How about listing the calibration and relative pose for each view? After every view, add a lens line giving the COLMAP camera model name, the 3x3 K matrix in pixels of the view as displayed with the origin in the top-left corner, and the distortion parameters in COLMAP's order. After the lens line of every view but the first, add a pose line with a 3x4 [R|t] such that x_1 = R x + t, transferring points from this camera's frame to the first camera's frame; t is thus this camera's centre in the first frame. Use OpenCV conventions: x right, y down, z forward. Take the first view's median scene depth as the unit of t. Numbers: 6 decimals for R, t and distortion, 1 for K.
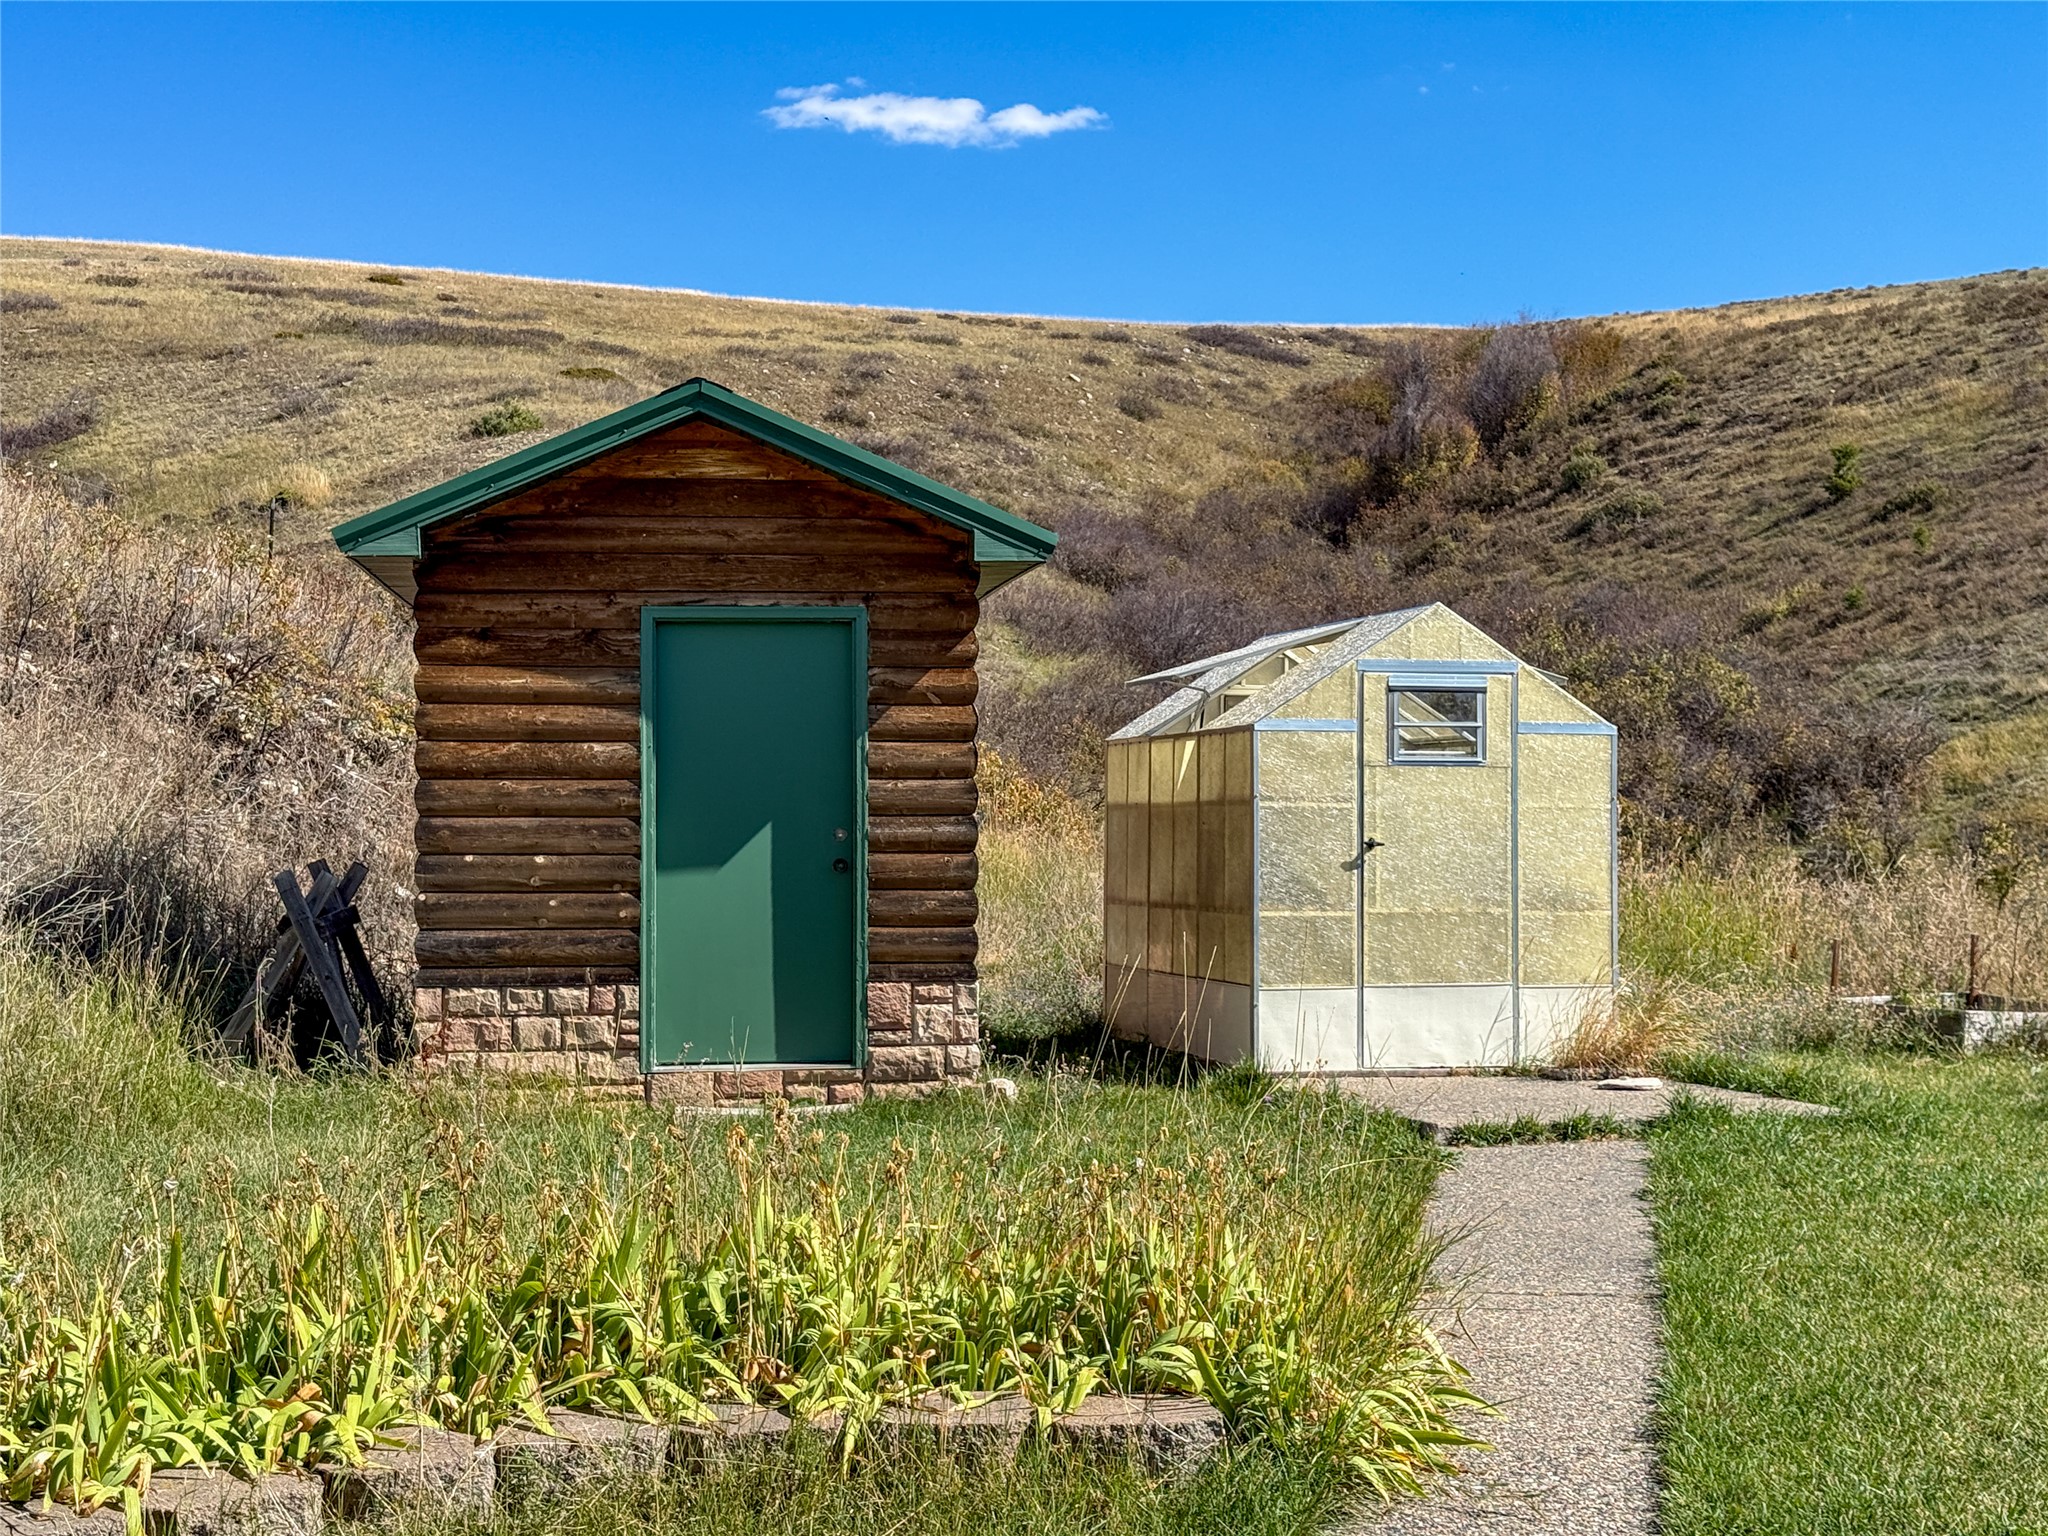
lens RADIAL K [[2875.2, 0, 1024.5], [0, 2875.2, 764.3], [0, 0, 1]] dist [0.133116, 0.000000]
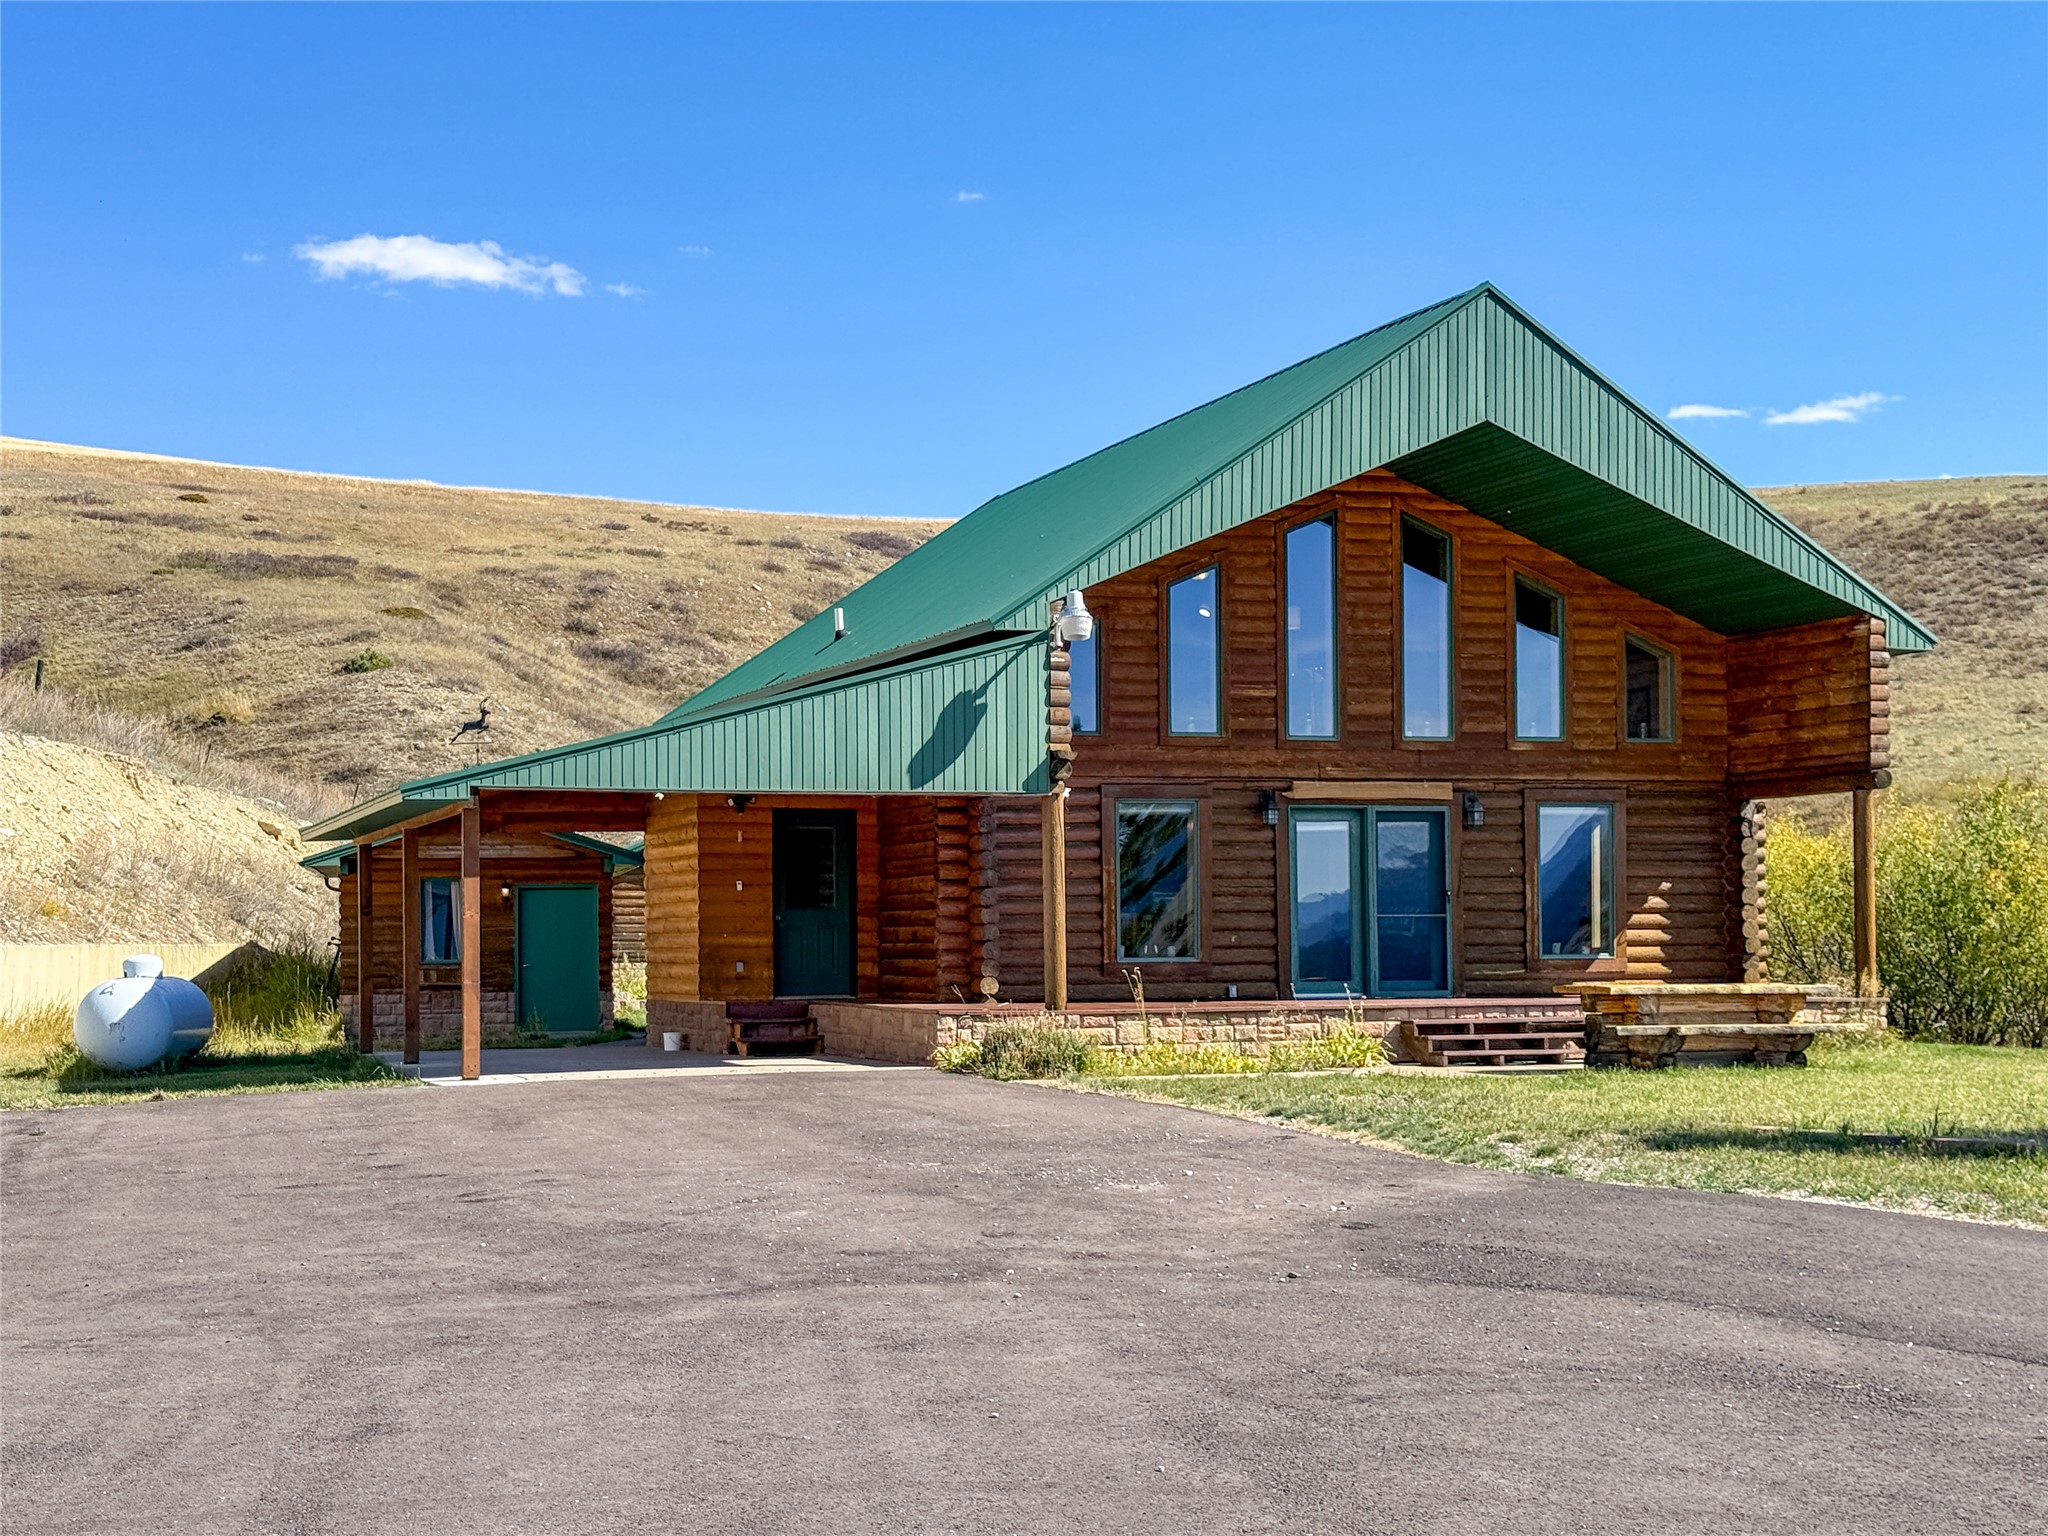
lens RADIAL K [[2875.2, 0, 1025.3], [0, 2875.2, 780.4], [0, 0, 1]] dist [0.133116, 0.000000]
pose [[0.993653, 0.009457, 0.112094, -0.007217], [-0.005338, 0.999302, -0.036984, -0.003632], [-0.112366, 0.036151, 0.993009, -0.294772]]
